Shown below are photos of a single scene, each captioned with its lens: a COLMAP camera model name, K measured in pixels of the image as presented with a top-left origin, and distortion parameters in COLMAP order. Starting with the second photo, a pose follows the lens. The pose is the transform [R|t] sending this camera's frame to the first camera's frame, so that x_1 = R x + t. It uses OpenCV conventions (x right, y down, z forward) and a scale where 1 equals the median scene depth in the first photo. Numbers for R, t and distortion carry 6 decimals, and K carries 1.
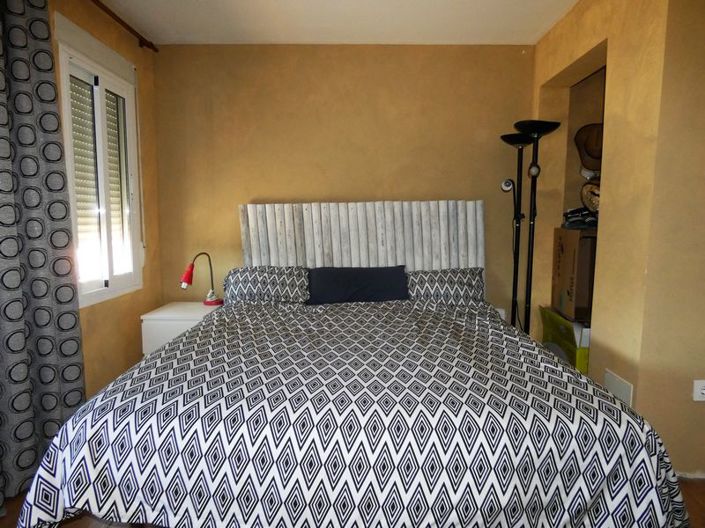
lens RADIAL K [[424.7, 0, 340.7], [0, 424.7, 262.8], [0, 0, 1]] dist [-0.000895, -0.000788]
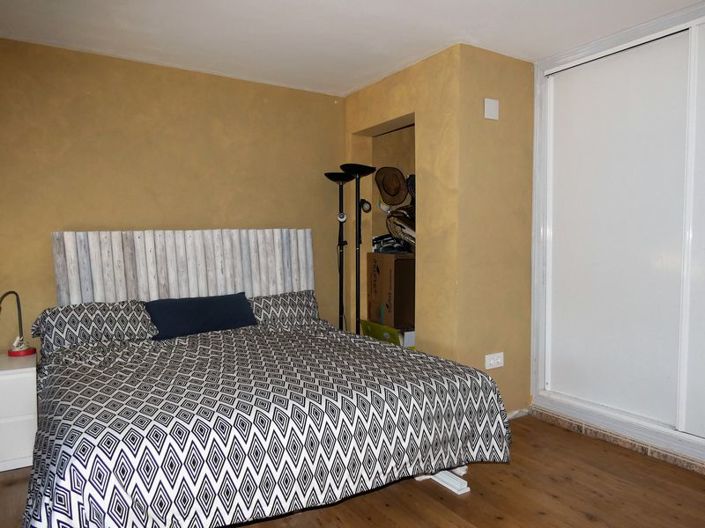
lens RADIAL K [[502.9, 0, 323.7], [0, 502.9, 265.0], [0, 0, 1]] dist [0.000670, -0.000076]
pose [[0.860334, -0.032264, 0.508709, -0.297135], [0.060925, 0.997349, -0.039781, 0.000599], [-0.506077, 0.065218, 0.860019, -0.131107]]
